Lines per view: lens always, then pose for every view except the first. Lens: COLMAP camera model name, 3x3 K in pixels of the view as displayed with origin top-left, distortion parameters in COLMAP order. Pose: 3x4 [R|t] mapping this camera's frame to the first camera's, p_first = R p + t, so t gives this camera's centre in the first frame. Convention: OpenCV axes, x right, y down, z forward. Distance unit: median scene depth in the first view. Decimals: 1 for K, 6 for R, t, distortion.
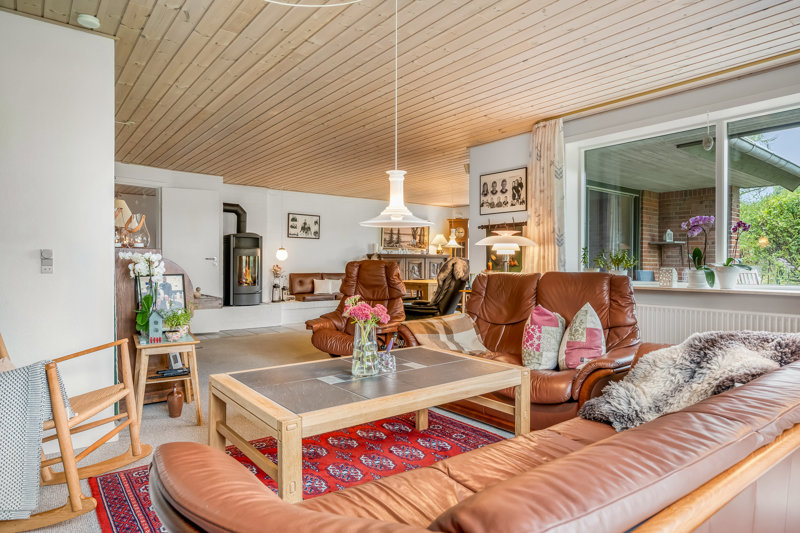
lens RADIAL K [[472.8, 0, 397.4], [0, 472.8, 264.4], [0, 0, 1]] dist [0.008263, 0.001629]
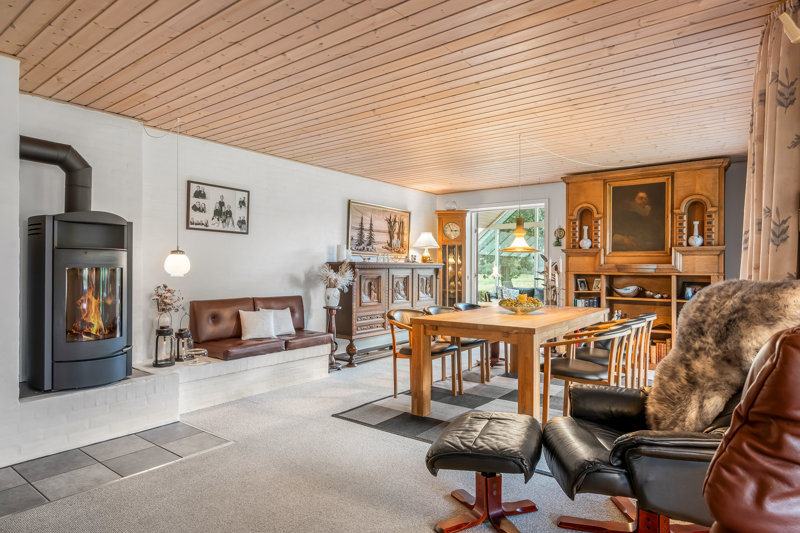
lens RADIAL K [[472.8, 0, 403.4], [0, 472.8, 269.8], [0, 0, 1]] dist [0.008263, 0.001629]
pose [[0.966541, -0.000163, 0.256512, -0.138083], [0.000497, 0.999999, -0.001236, -0.013155], [-0.256511, 0.001322, 0.966540, 0.453695]]
